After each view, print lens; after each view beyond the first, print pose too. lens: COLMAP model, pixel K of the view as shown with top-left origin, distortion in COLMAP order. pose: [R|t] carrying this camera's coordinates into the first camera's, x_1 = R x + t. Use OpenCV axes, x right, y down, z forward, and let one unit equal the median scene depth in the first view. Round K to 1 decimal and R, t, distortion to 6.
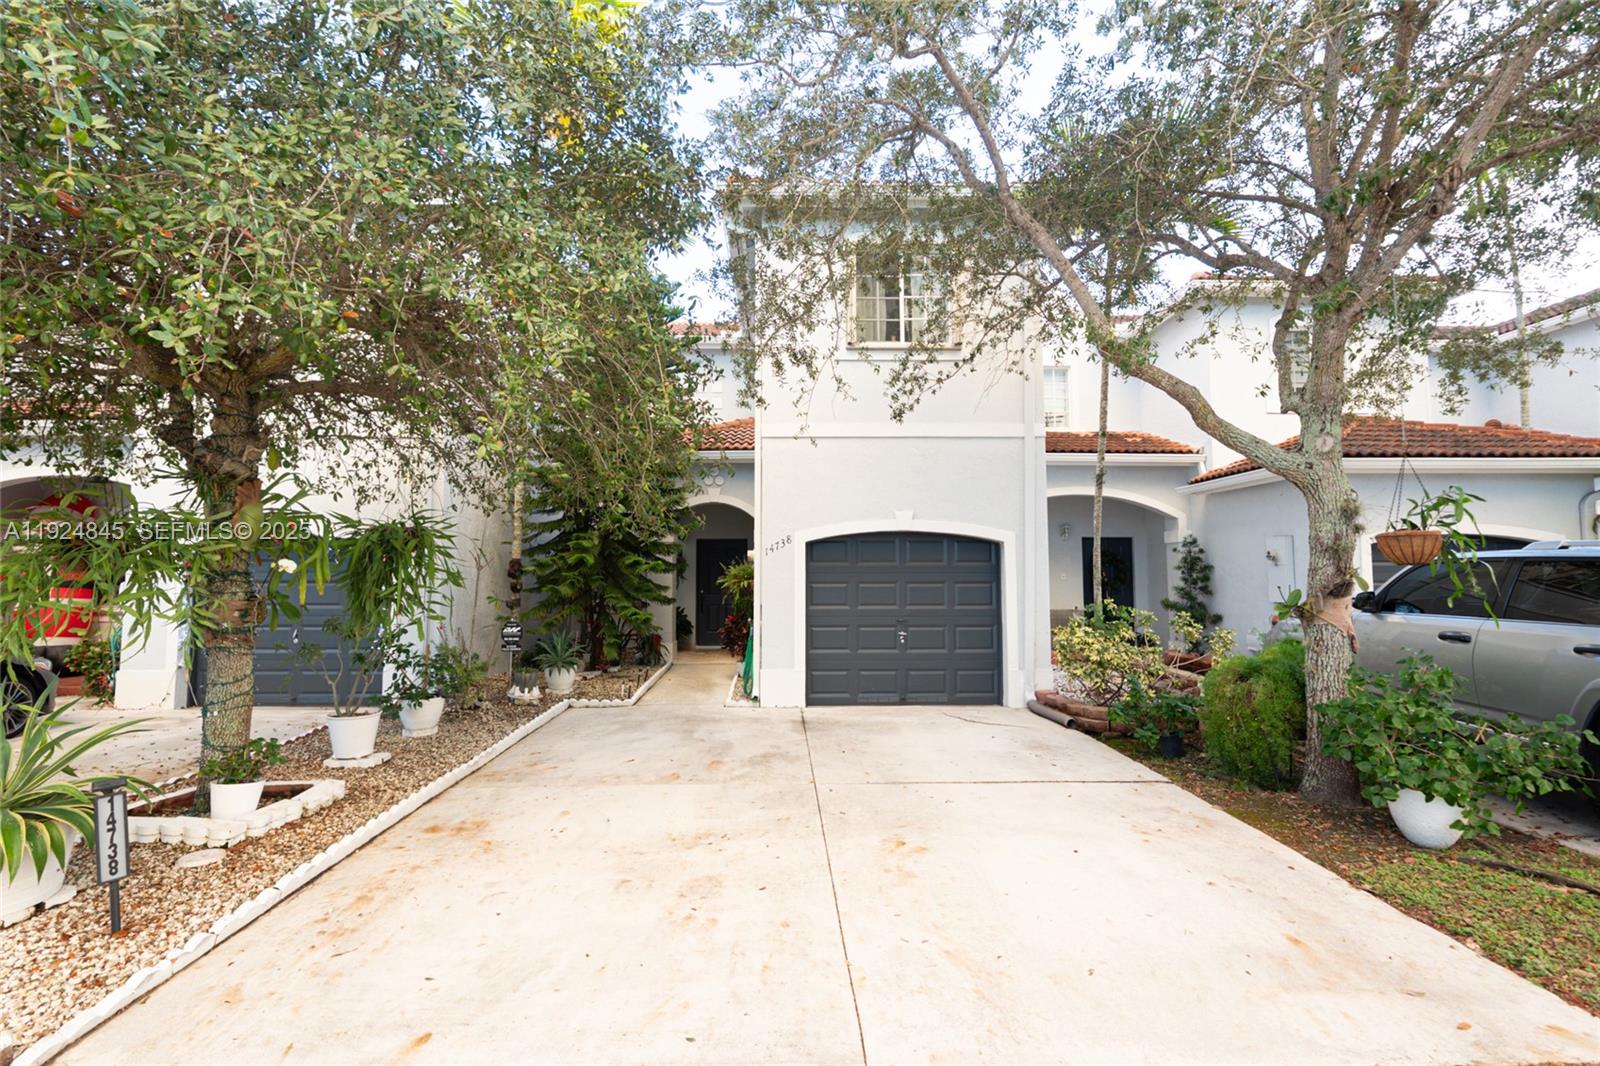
lens RADIAL K [[718.7, 0, 825.6], [0, 718.7, 515.6], [0, 0, 1]] dist [-0.002654, 0.000416]
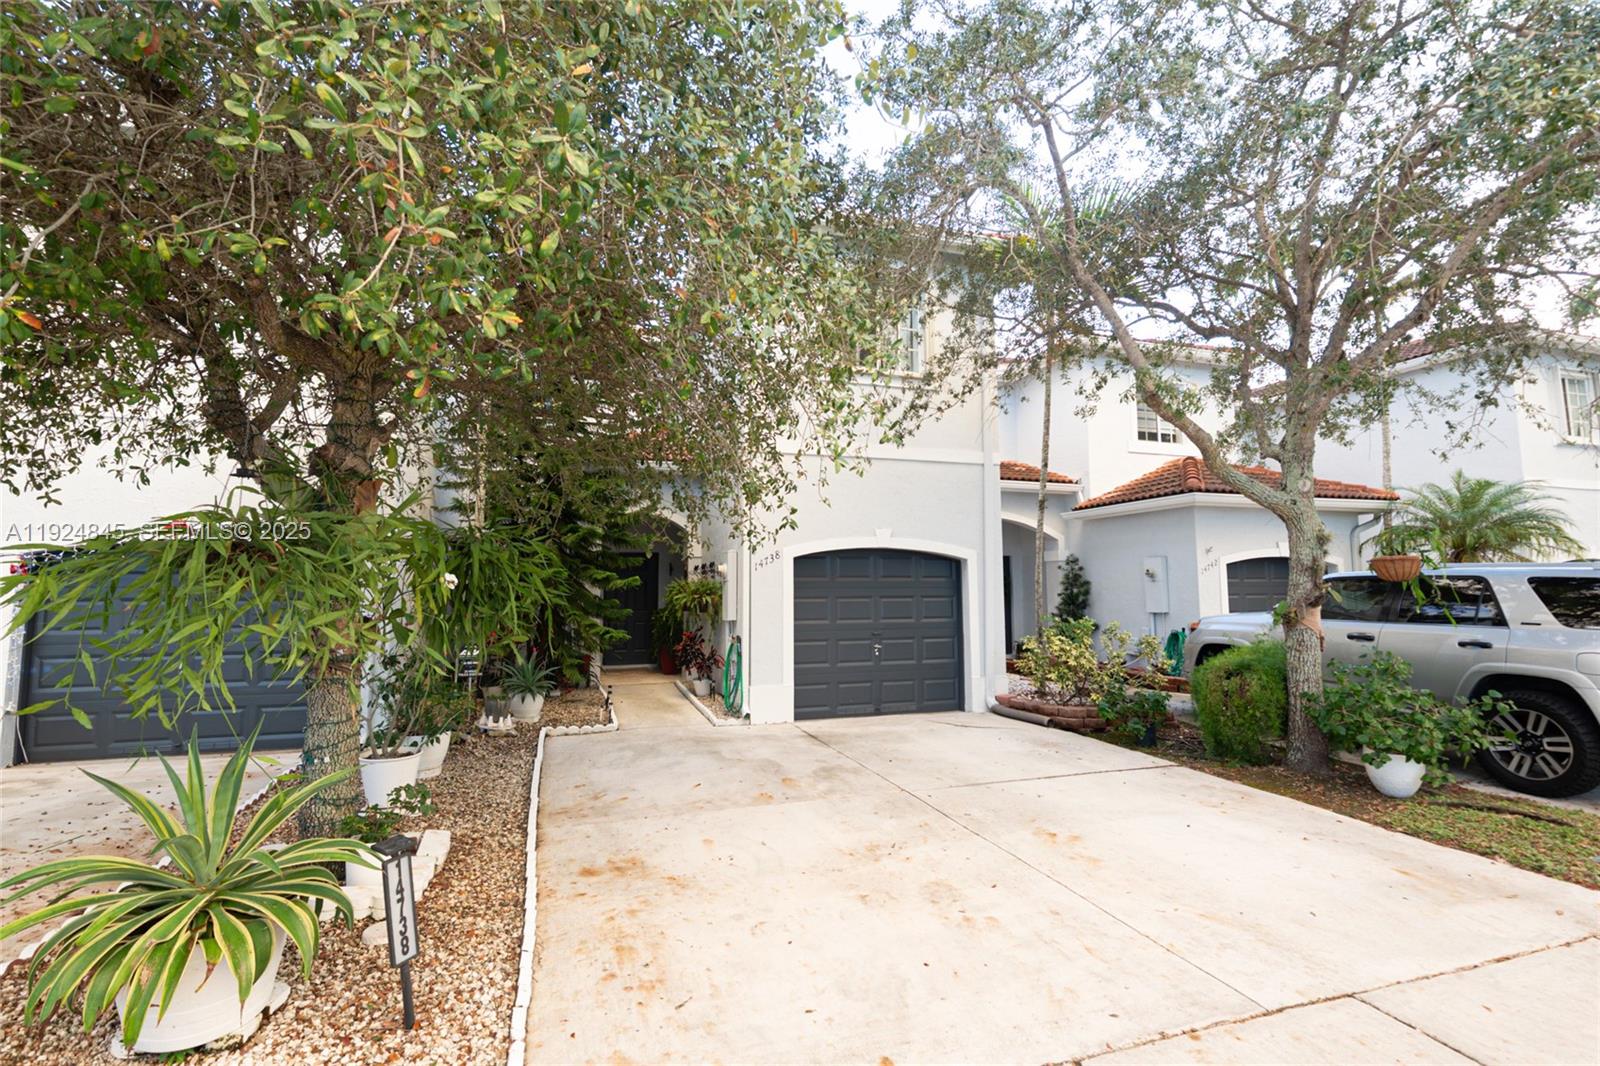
lens RADIAL K [[718.7, 0, 825.6], [0, 718.7, 515.6], [0, 0, 1]] dist [-0.002654, 0.000416]
pose [[0.956675, 0.027956, 0.289813, -0.470571], [-0.021920, 0.999470, -0.024056, 0.001955], [-0.290332, 0.016661, 0.956781, 0.034159]]
